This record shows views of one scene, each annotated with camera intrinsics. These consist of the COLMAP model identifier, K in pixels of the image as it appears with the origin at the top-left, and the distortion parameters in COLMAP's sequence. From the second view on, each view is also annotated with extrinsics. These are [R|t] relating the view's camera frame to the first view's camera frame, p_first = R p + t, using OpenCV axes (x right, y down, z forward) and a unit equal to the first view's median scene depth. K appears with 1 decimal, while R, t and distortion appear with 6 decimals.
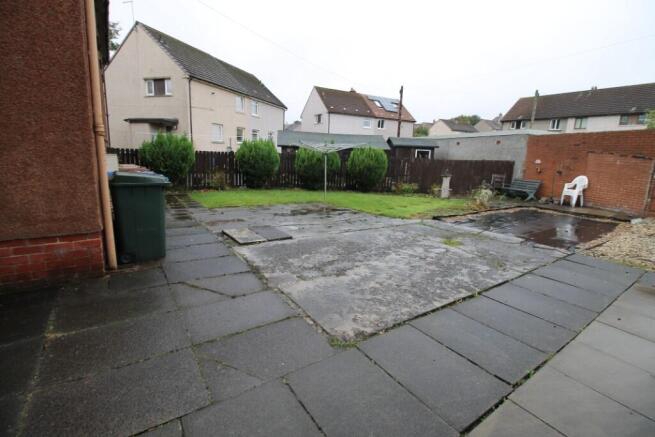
lens RADIAL K [[304.8, 0, 327.8], [0, 304.8, 212.7], [0, 0, 1]] dist [-0.000363, -0.014618]
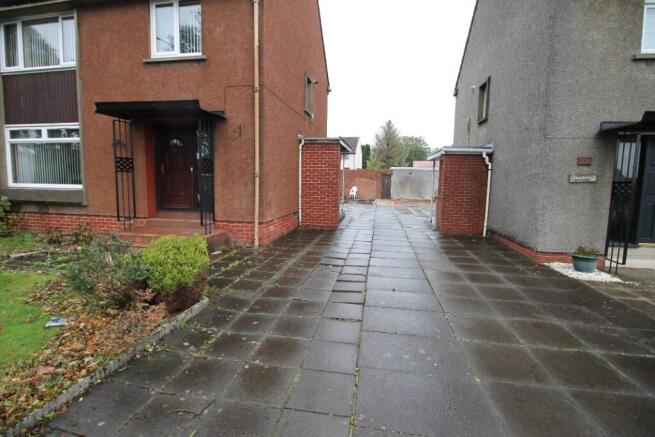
lens RADIAL K [[304.8, 0, 327.8], [0, 304.8, 212.7], [0, 0, 1]] dist [-0.000363, -0.014618]
pose [[0.700308, -0.097414, 0.707163, -1.465119], [0.143949, 0.989565, -0.006238, 0.101268], [-0.699176, 0.106164, 0.707023, -0.799404]]
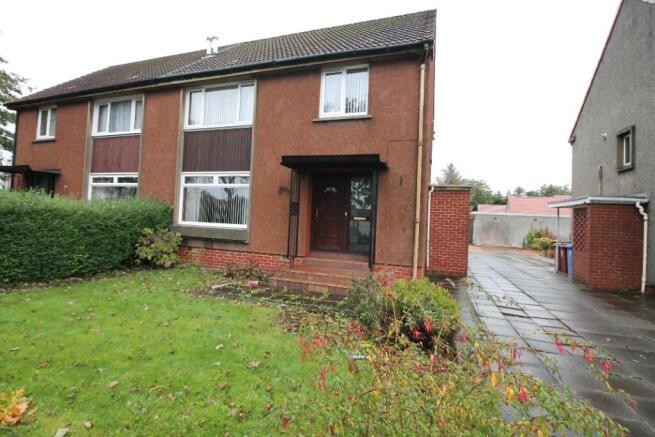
lens RADIAL K [[304.8, 0, 327.8], [0, 304.8, 212.7], [0, 0, 1]] dist [-0.000363, -0.014618]
pose [[0.806395, 0.014174, 0.591208, -1.711974], [0.098543, 0.982515, -0.157967, 0.058179], [-0.583109, 0.185644, 0.790898, -0.644206]]
